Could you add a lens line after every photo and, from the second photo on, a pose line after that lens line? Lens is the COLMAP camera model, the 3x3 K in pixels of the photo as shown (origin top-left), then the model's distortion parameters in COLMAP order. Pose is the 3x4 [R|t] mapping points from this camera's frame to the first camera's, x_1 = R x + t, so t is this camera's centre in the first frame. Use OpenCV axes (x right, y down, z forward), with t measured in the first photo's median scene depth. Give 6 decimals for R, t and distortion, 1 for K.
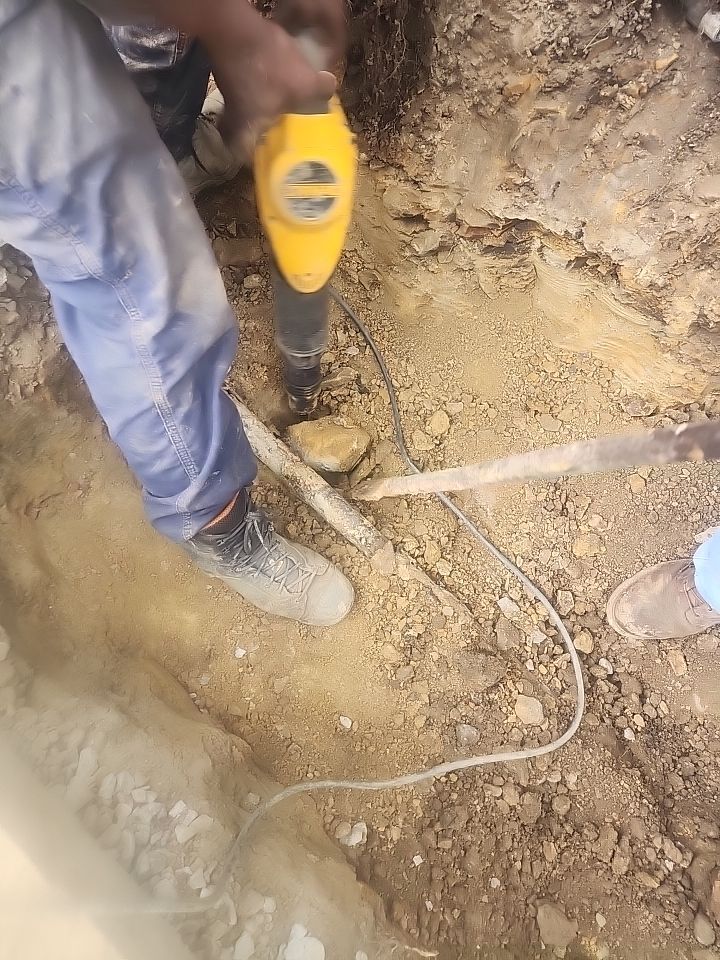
lens RADIAL K [[638.4, 0, 375.6], [0, 638.4, 478.5], [0, 0, 1]] dist [0.062210, -0.060511]
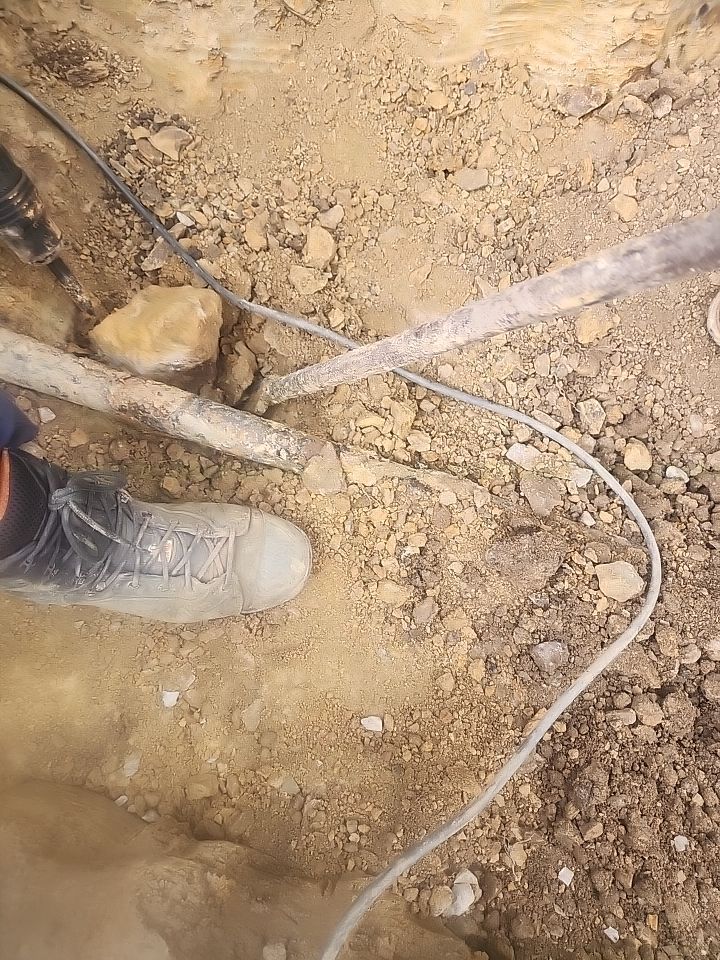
lens RADIAL K [[638.4, 0, 373.5], [0, 638.4, 475.3], [0, 0, 1]] dist [0.062210, -0.060511]
pose [[0.908832, -0.412699, 0.060855, 0.015888], [0.401628, 0.905068, 0.139812, 0.070357], [-0.112778, -0.102624, 0.988306, 0.396850]]
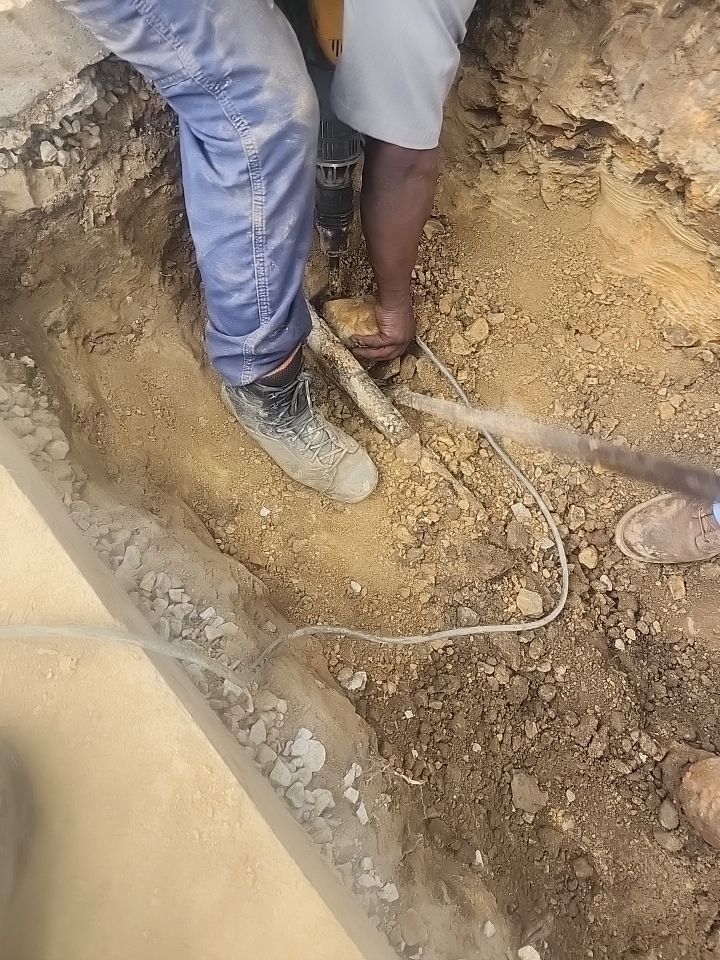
lens RADIAL K [[638.4, 0, 353.8], [0, 638.4, 482.2], [0, 0, 1]] dist [0.062210, -0.060511]
pose [[0.990444, 0.135463, -0.025892, -0.044882], [-0.133280, 0.988399, 0.072831, 0.127664], [0.035458, -0.068684, 0.997008, -0.038556]]
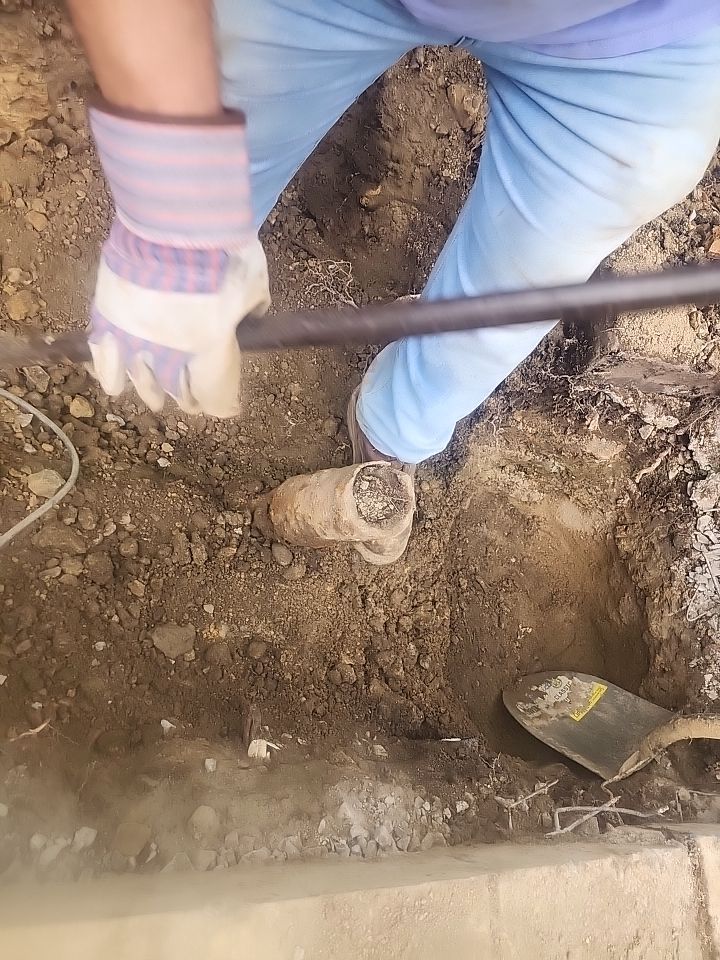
lens RADIAL K [[638.4, 0, 366.8], [0, 638.4, 494.9], [0, 0, 1]] dist [0.062210, -0.060511]
pose [[0.684535, -0.513784, 0.517143, 0.070765], [0.402591, 0.857856, 0.319380, 0.267180], [-0.607727, -0.010430, 0.794078, 0.015580]]
